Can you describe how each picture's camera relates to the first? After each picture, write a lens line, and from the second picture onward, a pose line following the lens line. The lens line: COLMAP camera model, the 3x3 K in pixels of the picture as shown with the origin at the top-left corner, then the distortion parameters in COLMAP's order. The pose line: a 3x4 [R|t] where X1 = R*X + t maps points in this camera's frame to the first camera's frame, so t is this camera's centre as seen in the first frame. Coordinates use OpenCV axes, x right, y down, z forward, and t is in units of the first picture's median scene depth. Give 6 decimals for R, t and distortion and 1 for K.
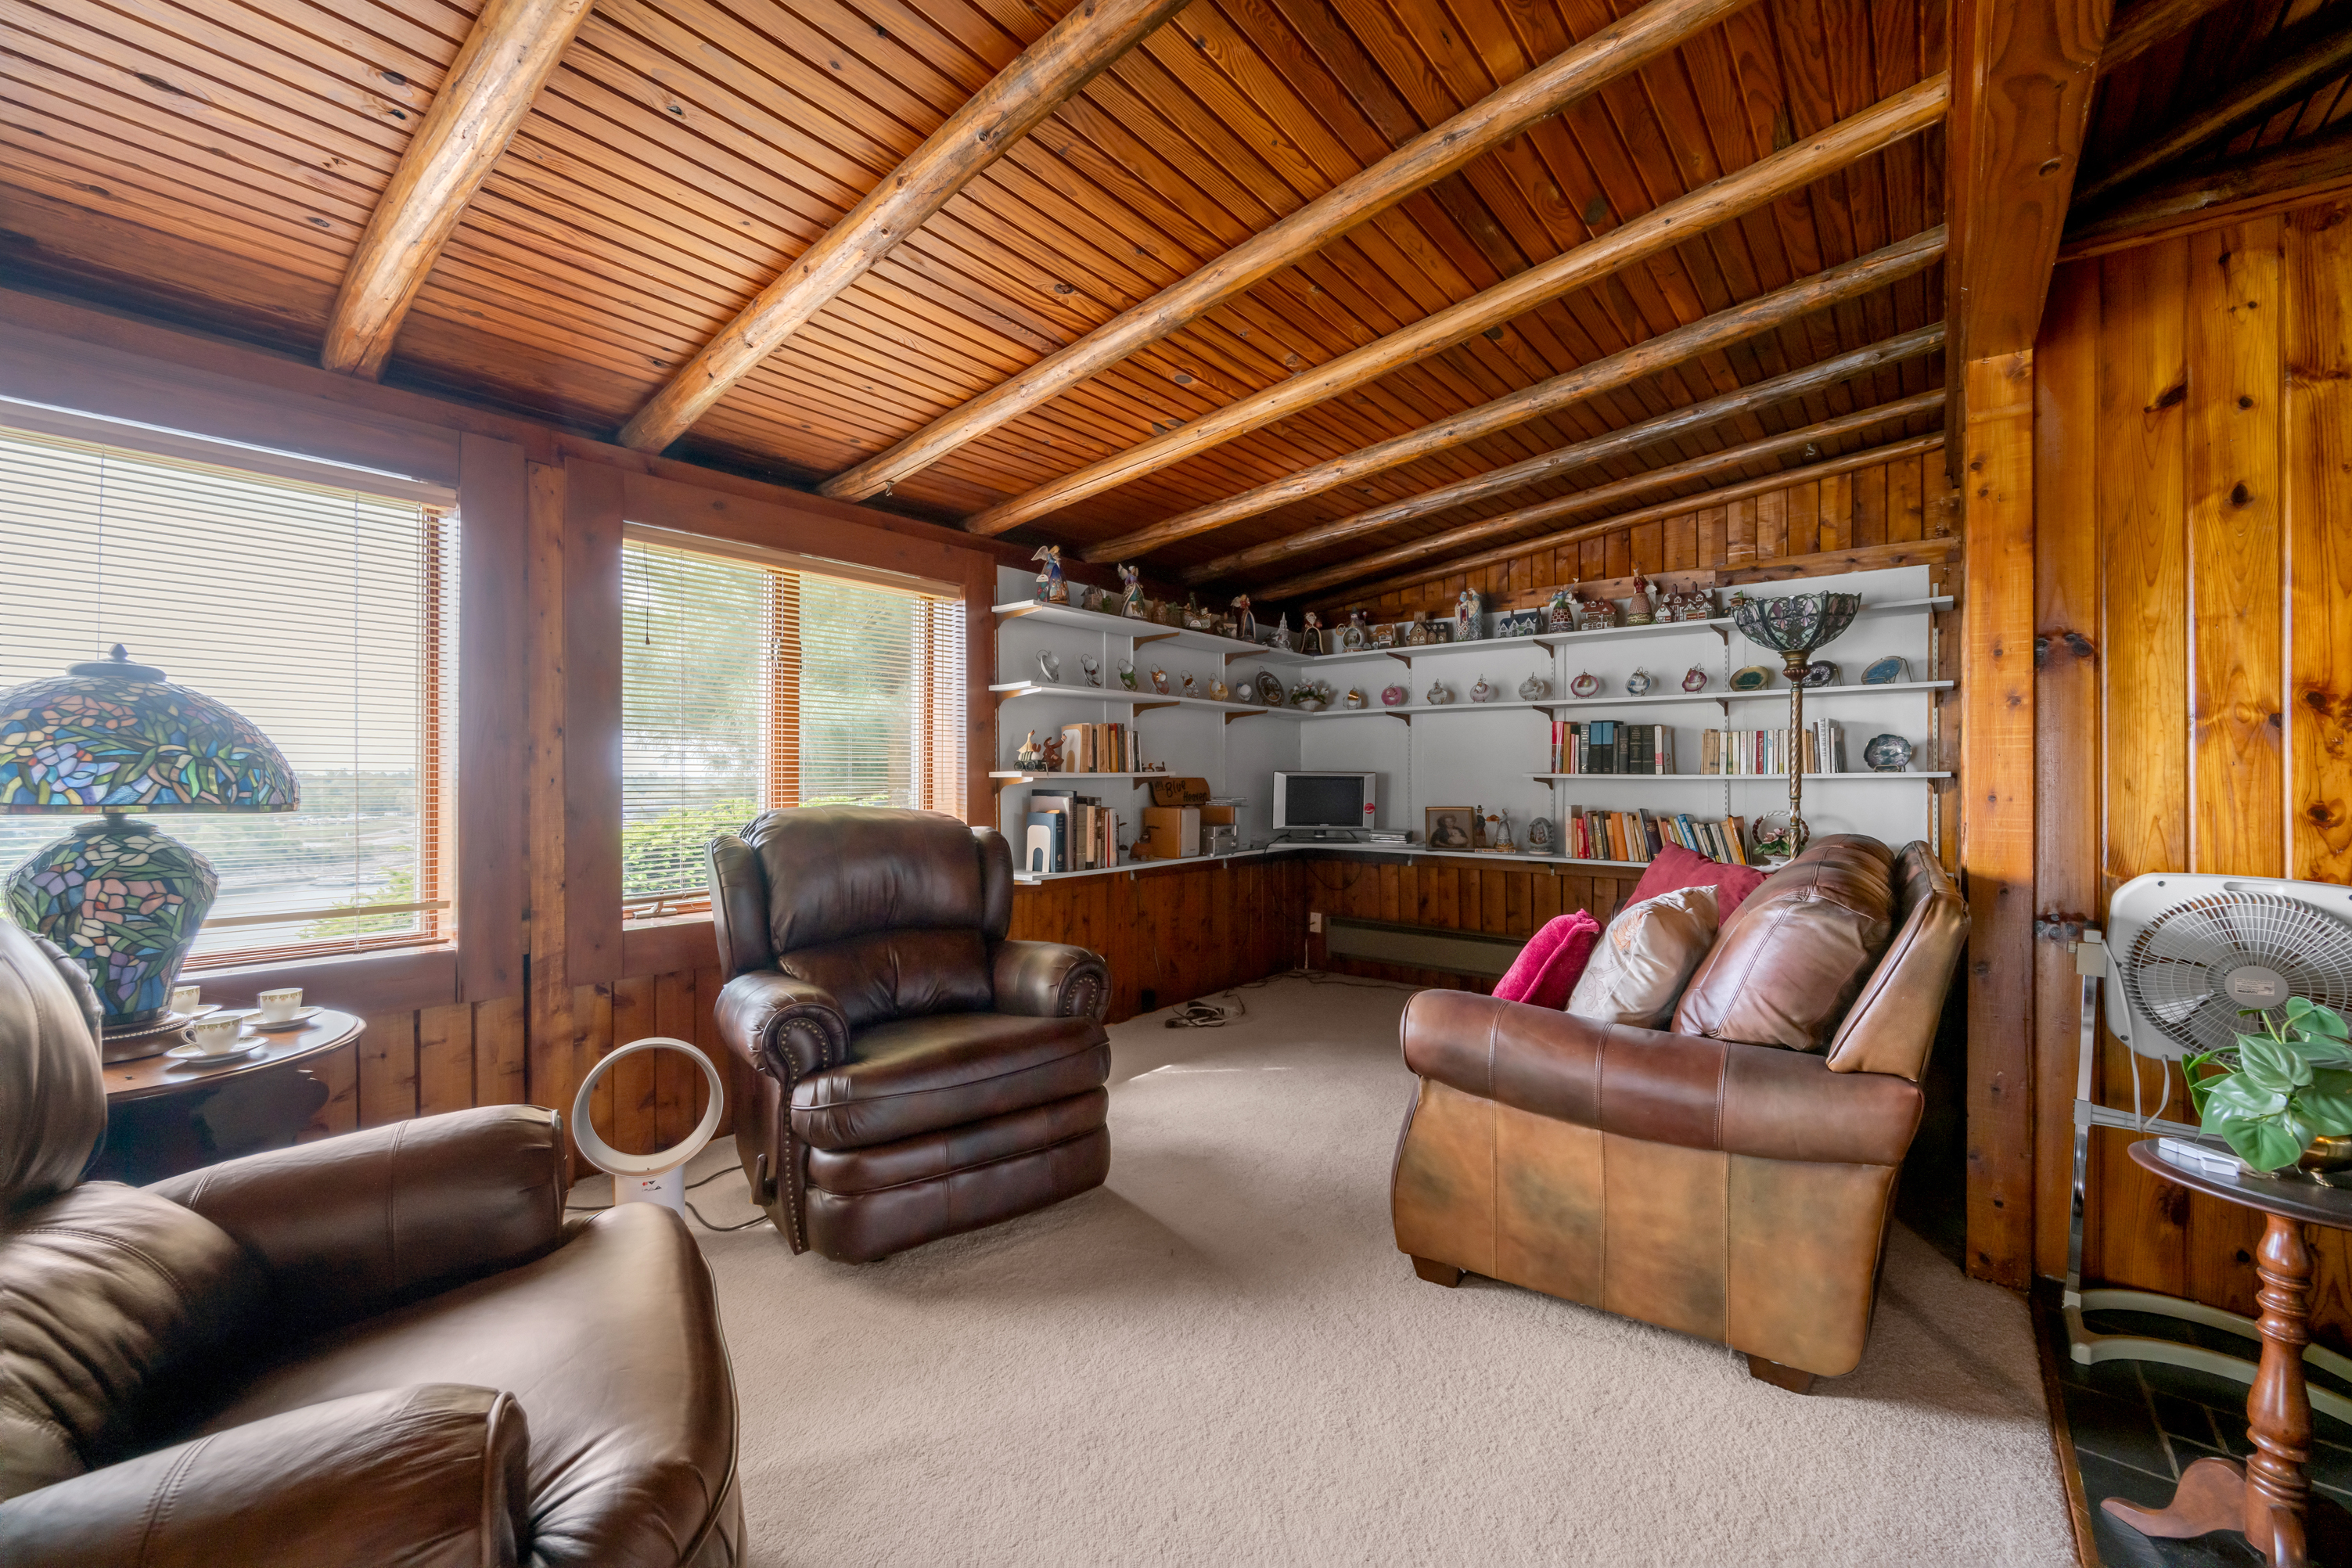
lens RADIAL K [[920.6, 0, 1178.7], [0, 920.6, 778.2], [0, 0, 1]] dist [-0.004013, -0.000015]
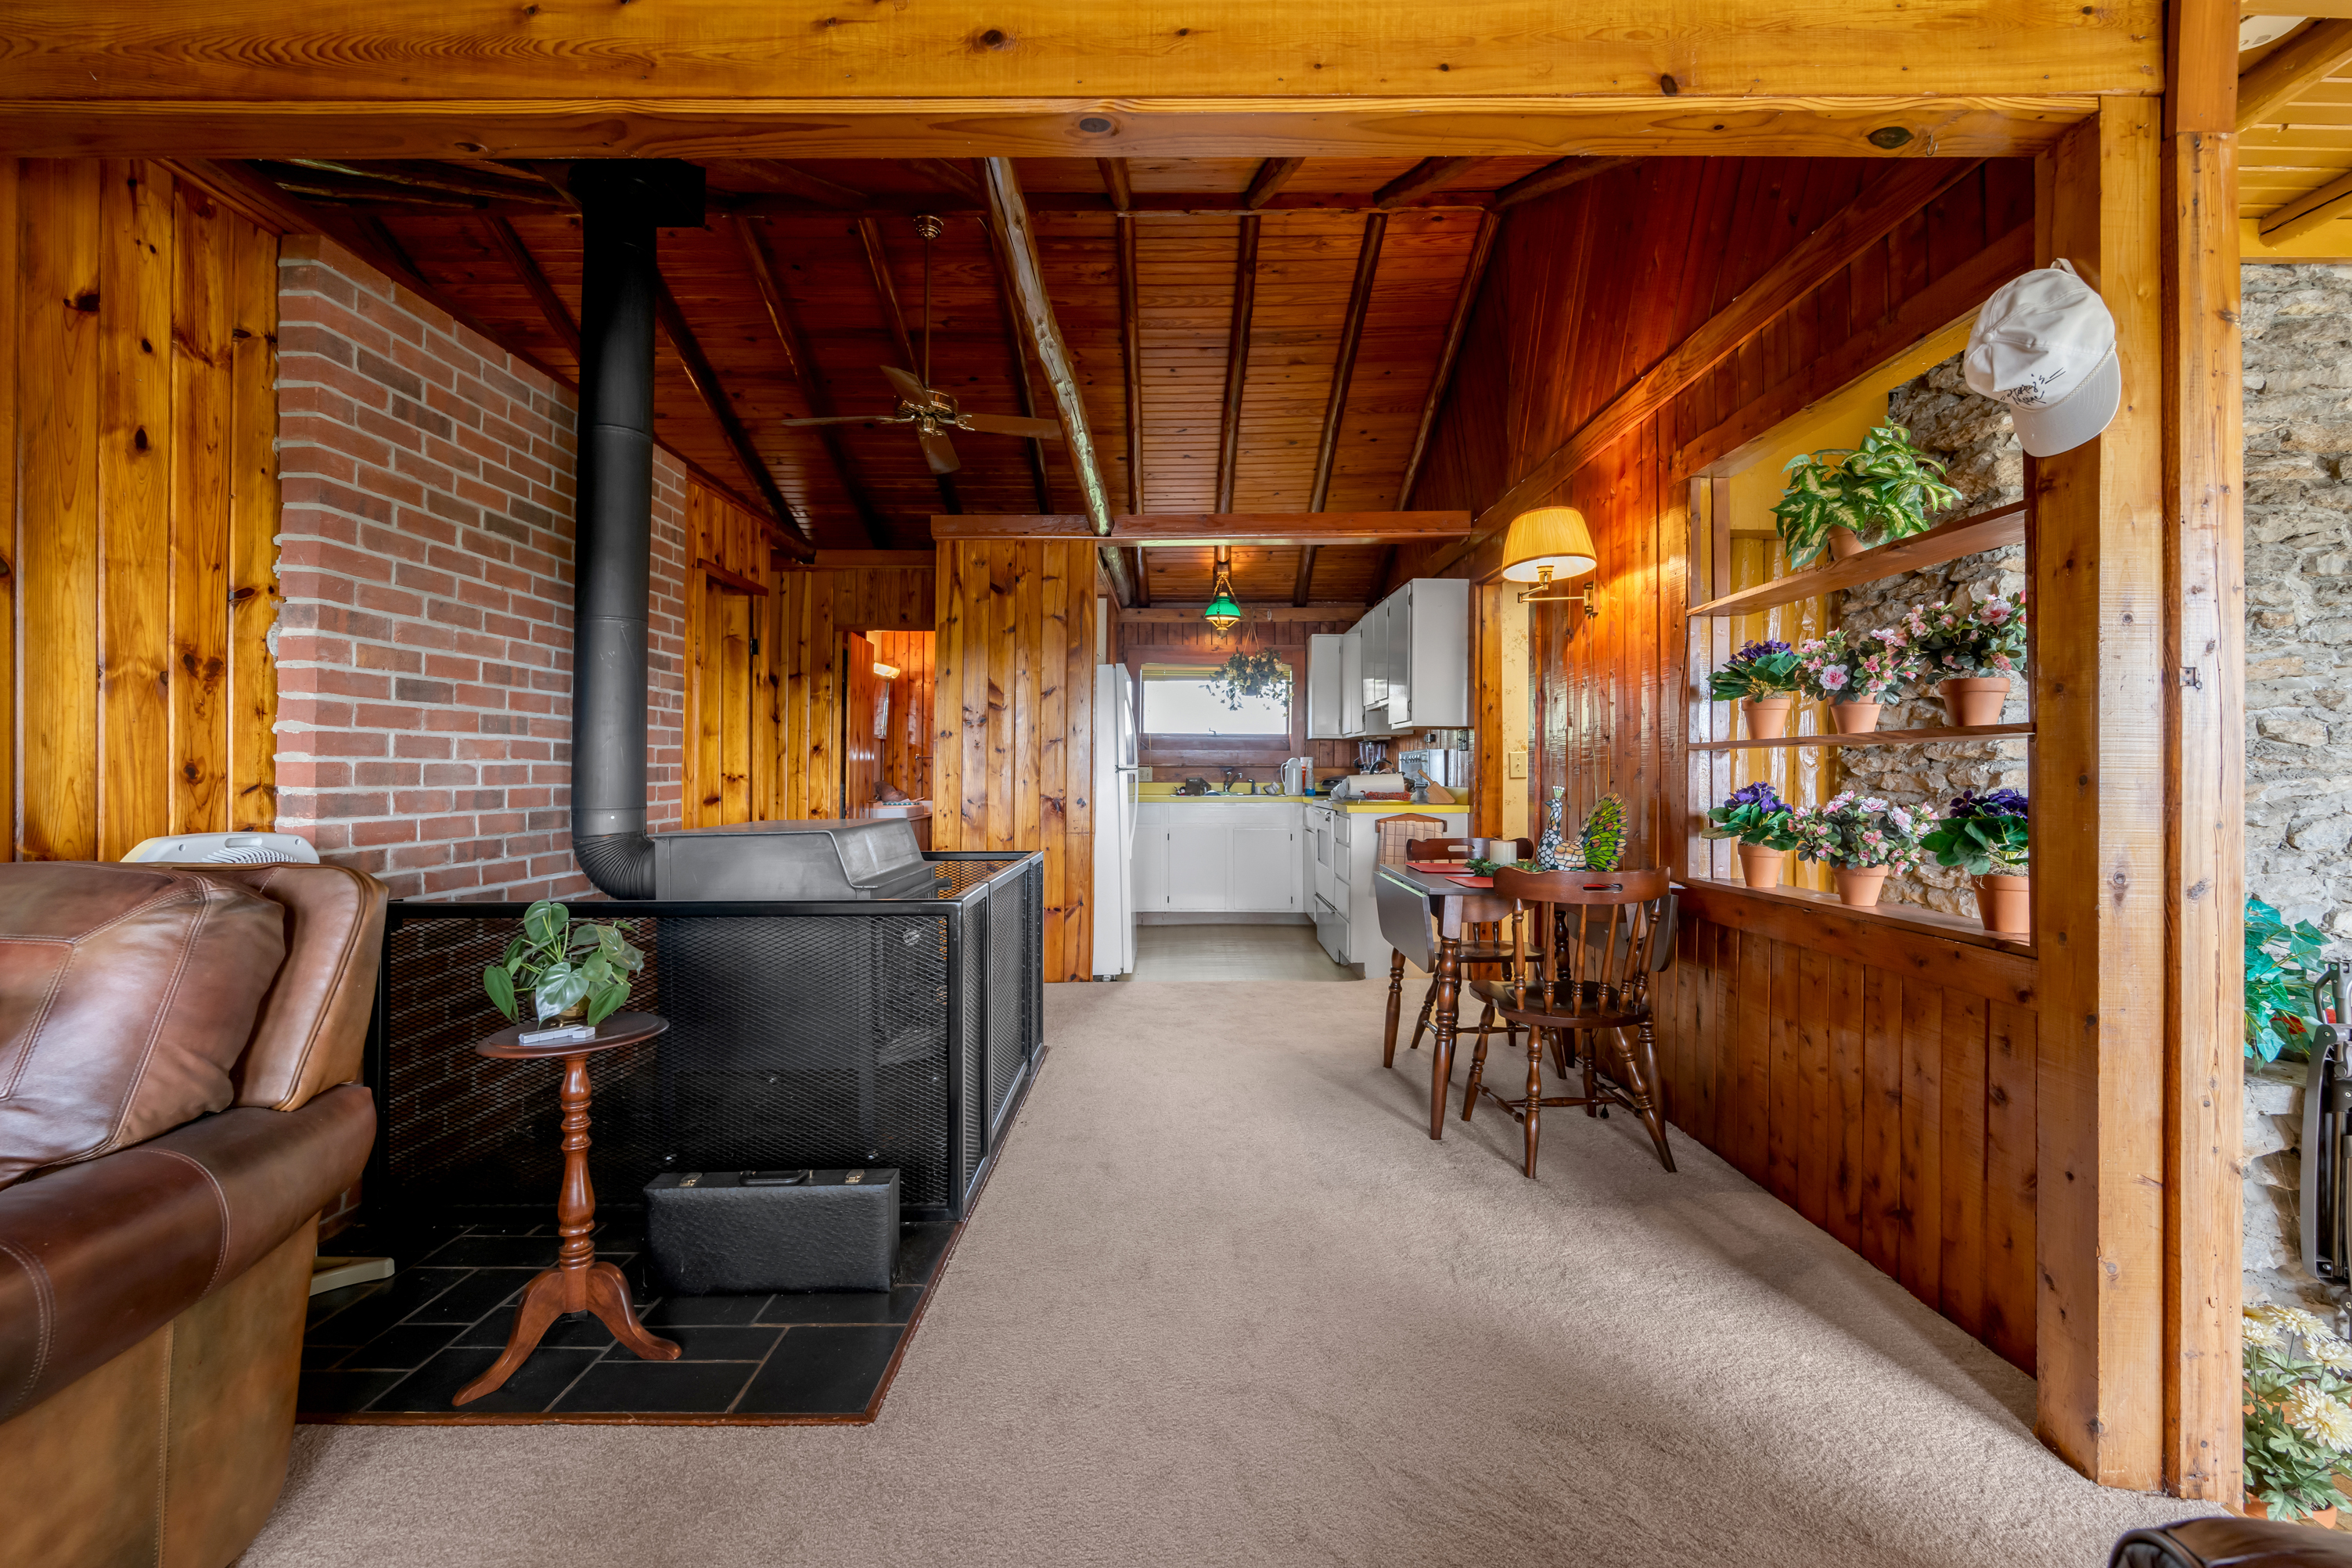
lens RADIAL K [[981.8, 0, 1177.8], [0, 981.8, 761.1], [0, 0, 1]] dist [0.001602, -0.001343]
pose [[-0.626605, 0.000327, 0.779337, -0.311022], [-0.006400, 0.999964, -0.005566, 0.024486], [-0.779311, -0.008475, -0.626581, 0.773134]]
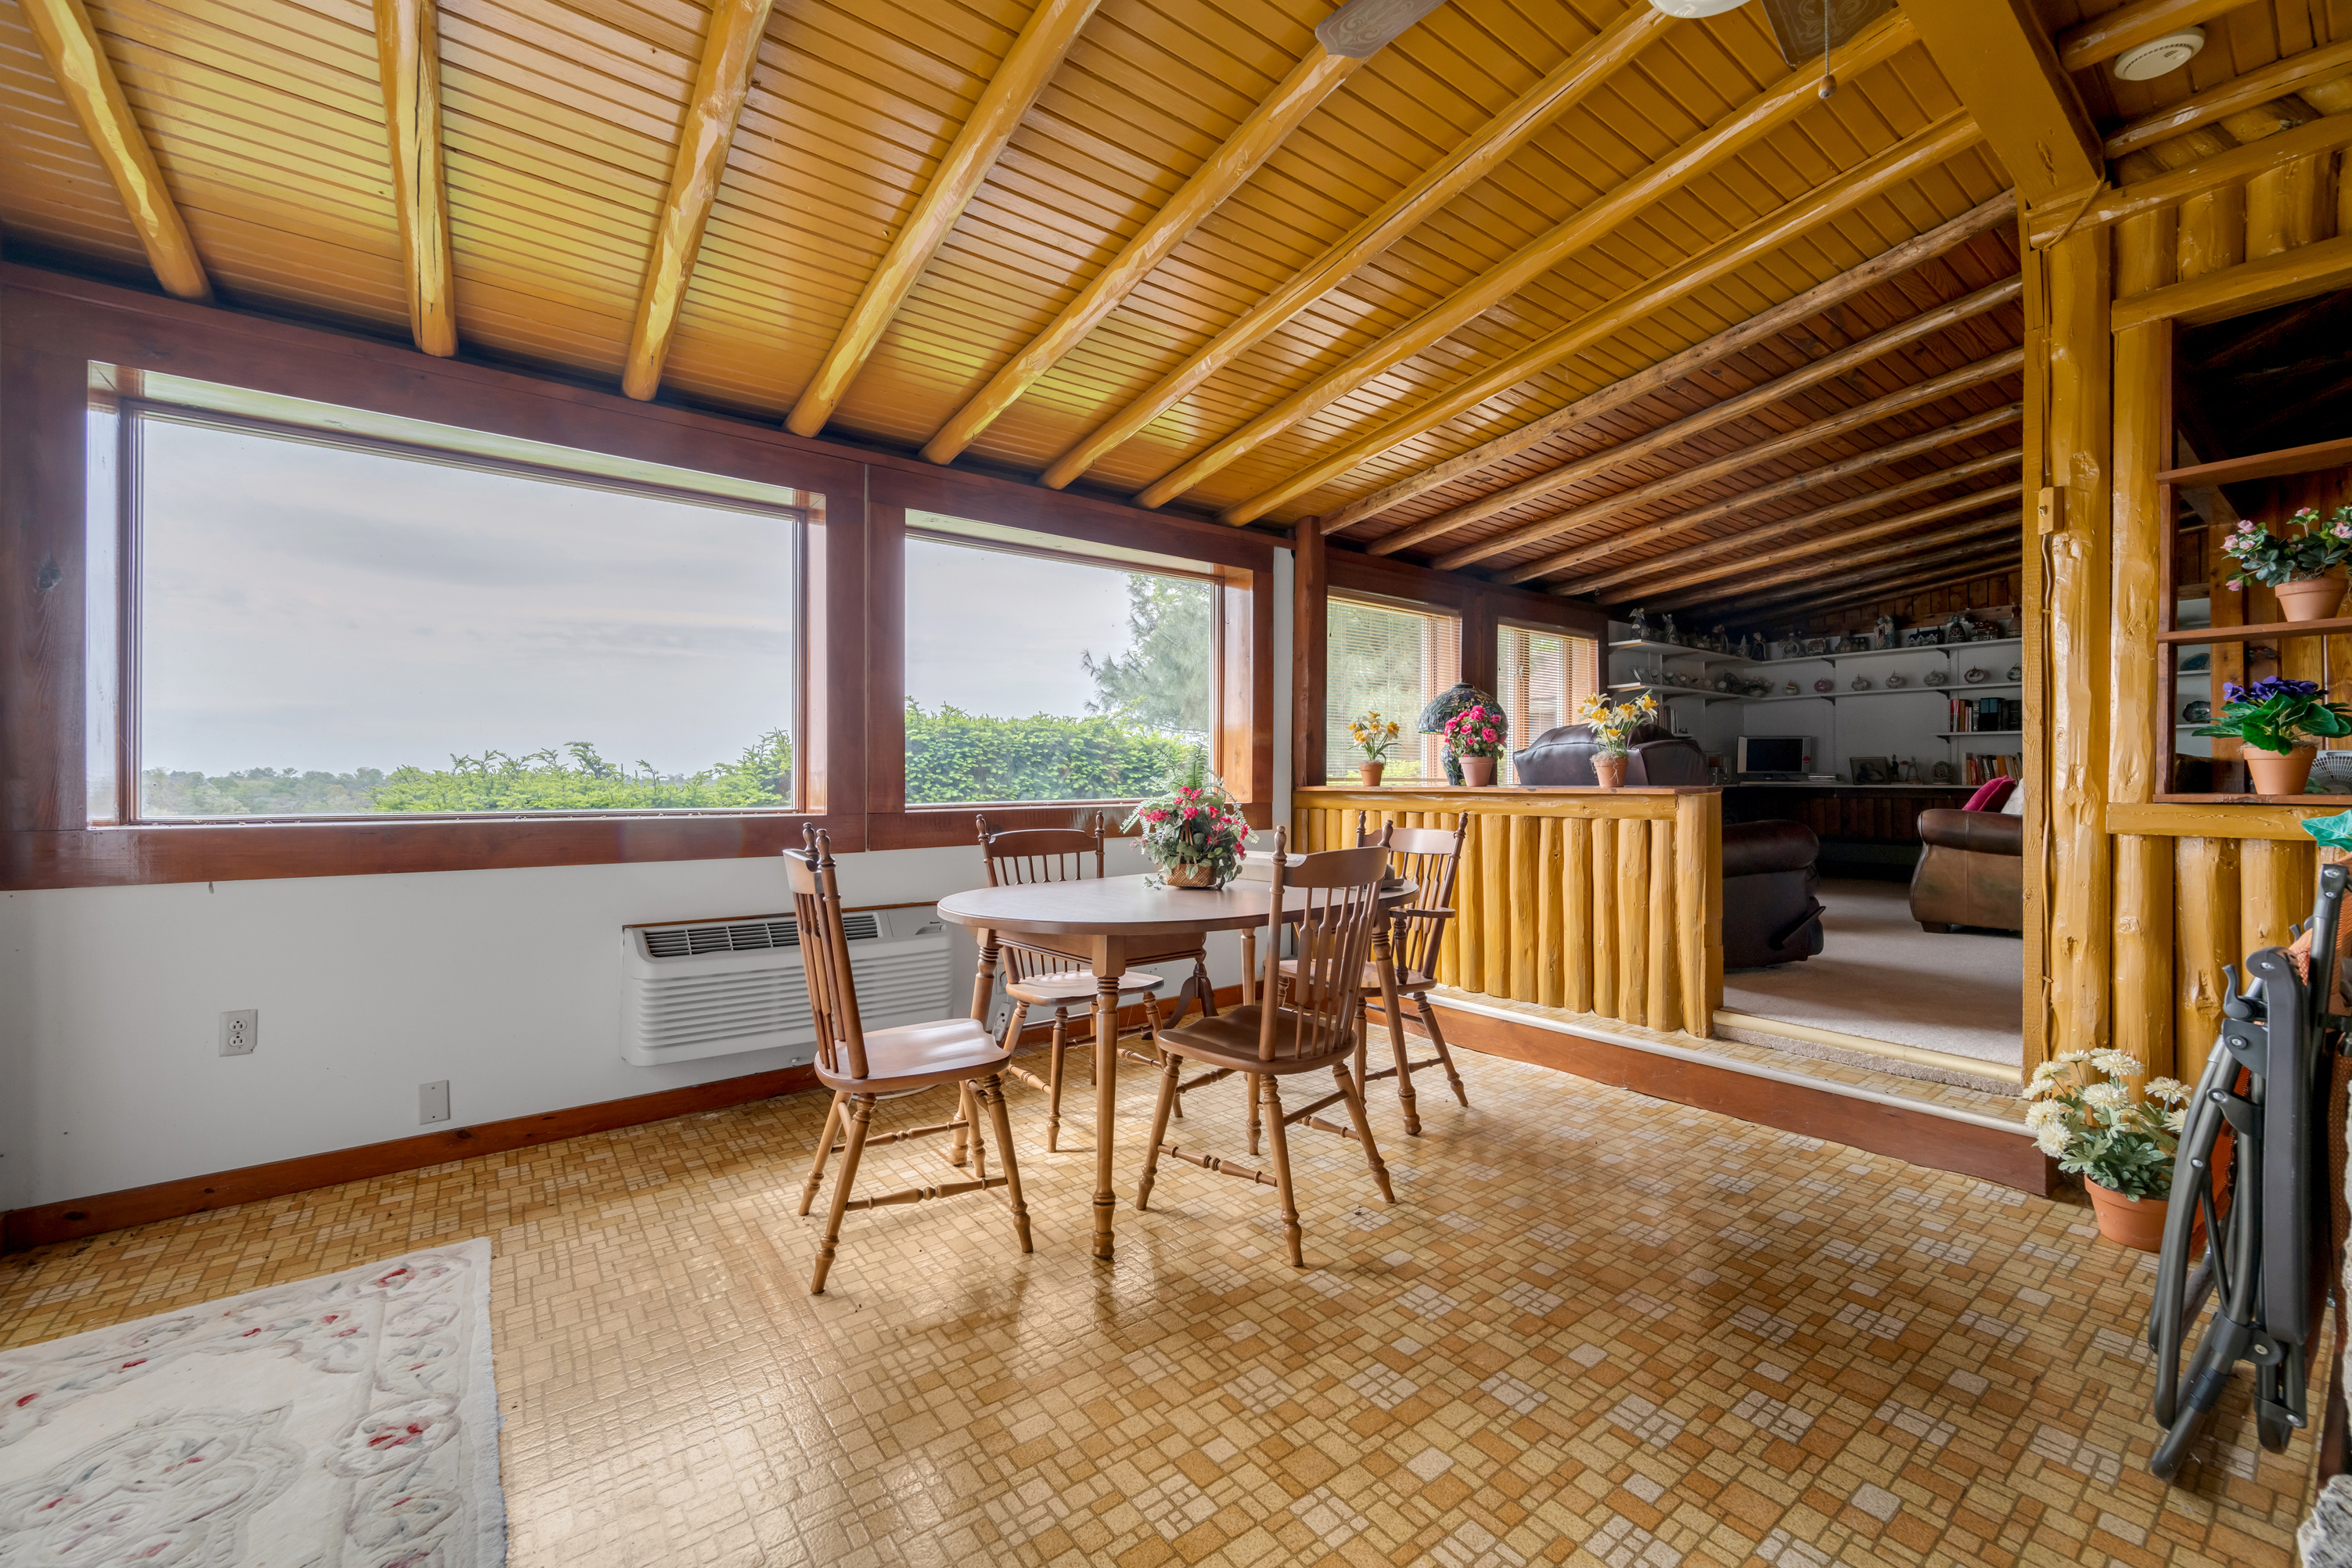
lens RADIAL K [[920.6, 0, 1191.9], [0, 920.6, 774.9], [0, 0, 1]] dist [-0.004013, -0.000015]
pose [[0.971891, -0.004050, -0.235396, -1.082124], [0.002828, 0.999981, -0.005530, 0.161717], [0.235413, 0.004709, 0.971884, -1.847407]]
